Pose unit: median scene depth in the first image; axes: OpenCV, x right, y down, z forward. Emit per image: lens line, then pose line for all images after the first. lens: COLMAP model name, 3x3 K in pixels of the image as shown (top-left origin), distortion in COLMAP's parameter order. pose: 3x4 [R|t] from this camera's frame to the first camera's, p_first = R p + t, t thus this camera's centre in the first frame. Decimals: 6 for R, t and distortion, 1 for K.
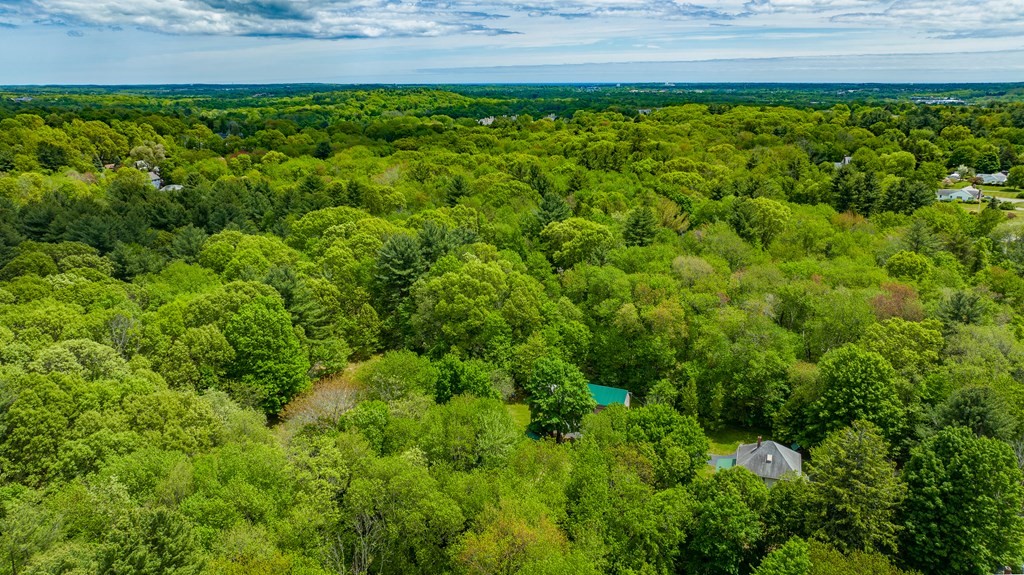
lens RADIAL K [[729.2, 0, 515.1], [0, 729.2, 287.0], [0, 0, 1]] dist [-0.035184, 0.028139]
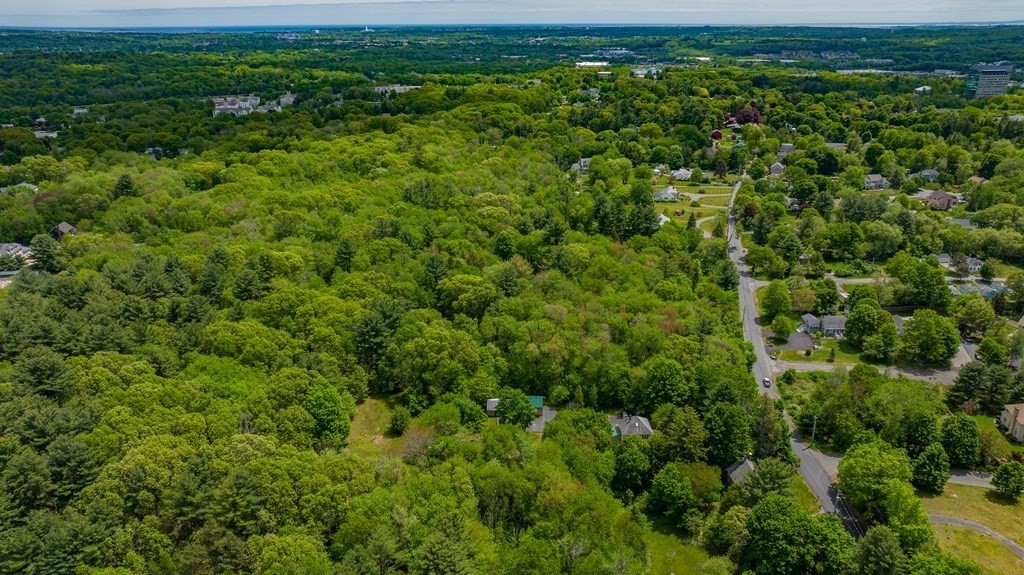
lens RADIAL K [[729.2, 0, 508.2], [0, 729.2, 293.6], [0, 0, 1]] dist [-0.035184, 0.028139]
pose [[0.925189, -0.131613, 0.355953, -0.520188], [0.100554, 0.989431, 0.104480, -0.296995], [-0.365942, -0.060872, 0.928645, -0.575161]]
